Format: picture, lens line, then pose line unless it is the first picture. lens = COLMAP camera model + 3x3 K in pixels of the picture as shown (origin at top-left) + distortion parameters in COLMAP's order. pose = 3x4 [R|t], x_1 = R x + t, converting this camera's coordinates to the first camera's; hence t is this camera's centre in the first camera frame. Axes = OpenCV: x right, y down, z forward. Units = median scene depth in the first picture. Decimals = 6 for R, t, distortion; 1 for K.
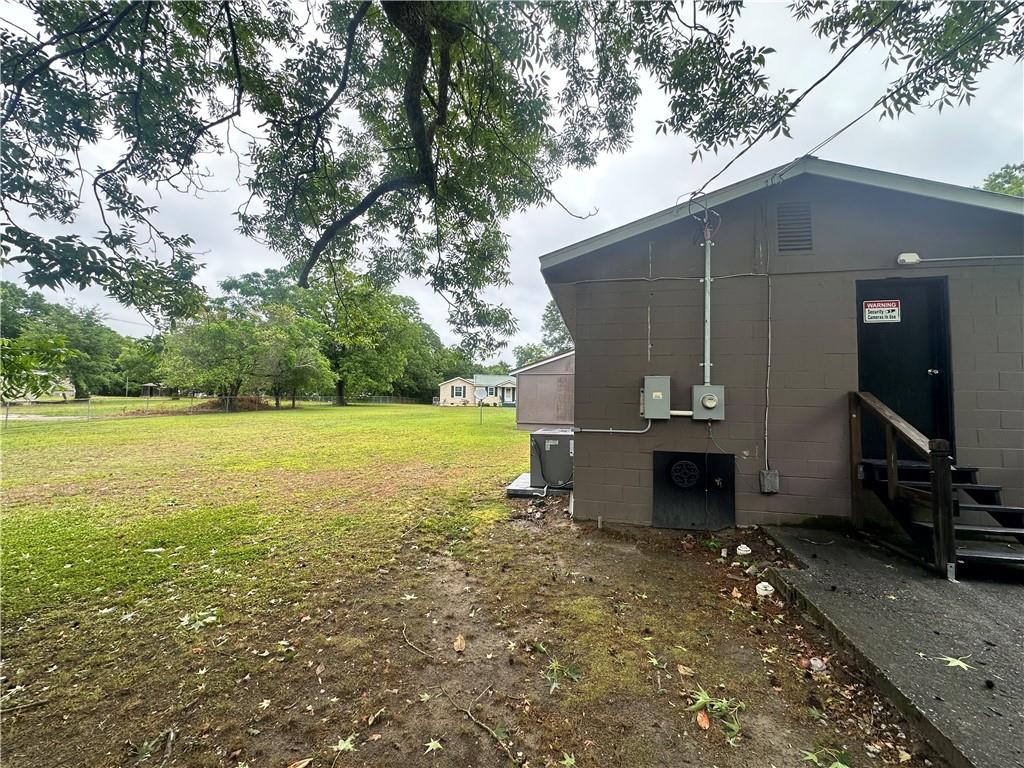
lens RADIAL K [[409.2, 0, 512.0], [0, 409.2, 384.0], [0, 0, 1]] dist [-0.003221, 0.000556]
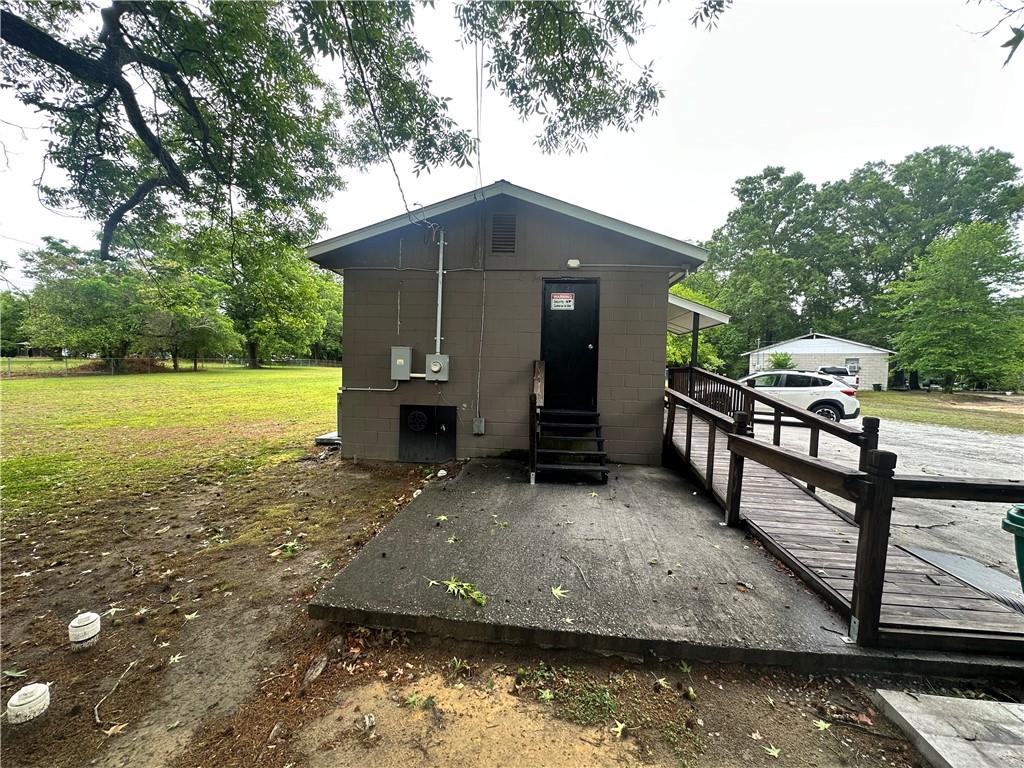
lens RADIAL K [[409.2, 0, 512.0], [0, 409.2, 384.0], [0, 0, 1]] dist [-0.003221, 0.000556]
pose [[0.990909, 0.001845, 0.134523, 0.536230], [-0.013585, 0.996167, 0.086408, -0.018824], [-0.133848, -0.087450, 0.987136, -0.333784]]
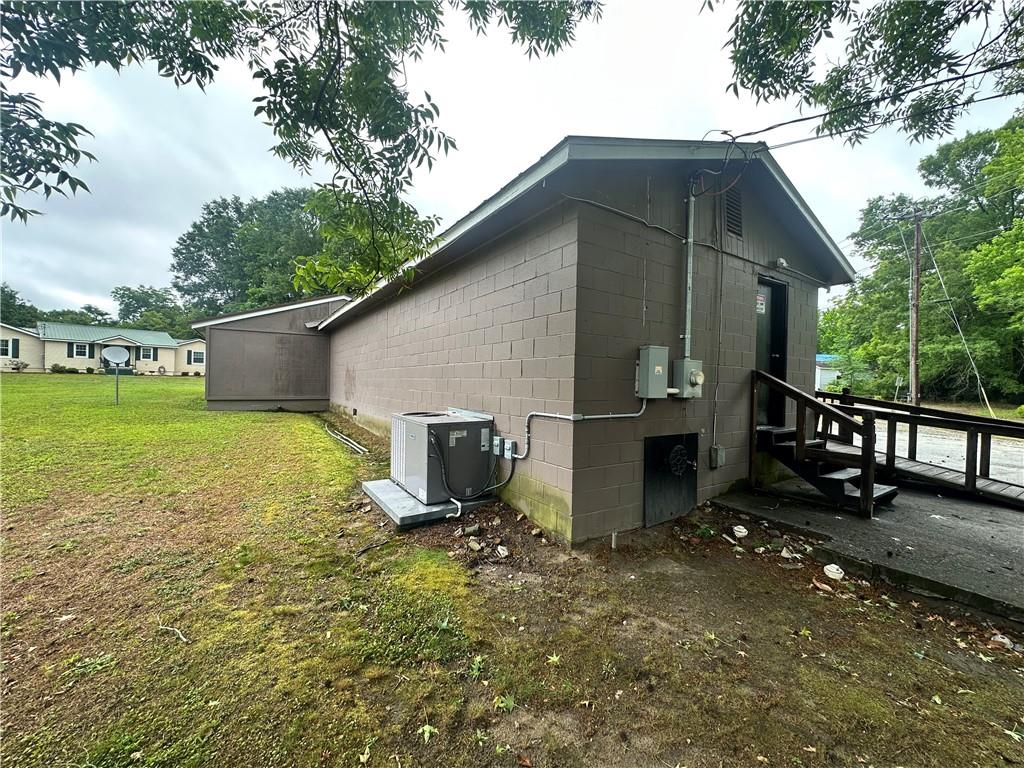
lens RADIAL K [[409.2, 0, 512.0], [0, 409.2, 384.0], [0, 0, 1]] dist [-0.003221, 0.000556]
pose [[0.696775, -0.007676, 0.717248, -0.443299], [-0.047770, 0.997226, 0.057079, 0.023148], [-0.715697, -0.074034, 0.694476, 0.643618]]
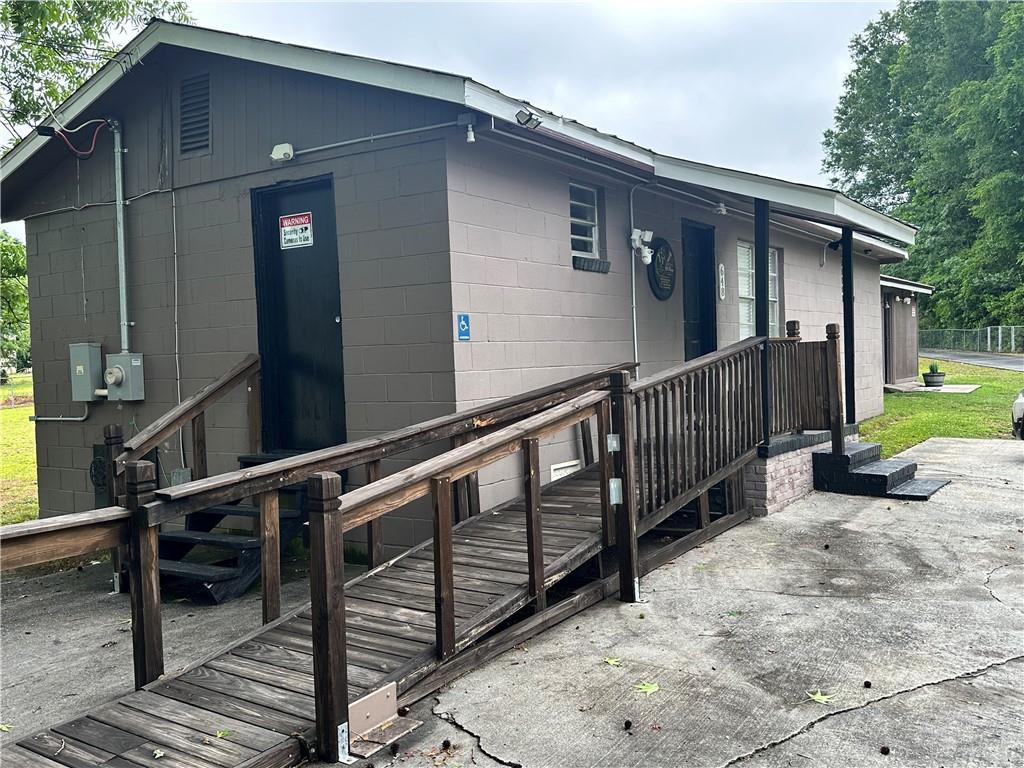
lens RADIAL K [[920.4, 0, 512.7], [0, 920.4, 396.7], [0, 0, 1]] dist [-0.000271, -0.006343]
pose [[0.932302, -0.031173, -0.360335, 1.699154], [0.065891, 0.994245, 0.084465, -0.013081], [0.355629, -0.102490, 0.928991, -0.276313]]
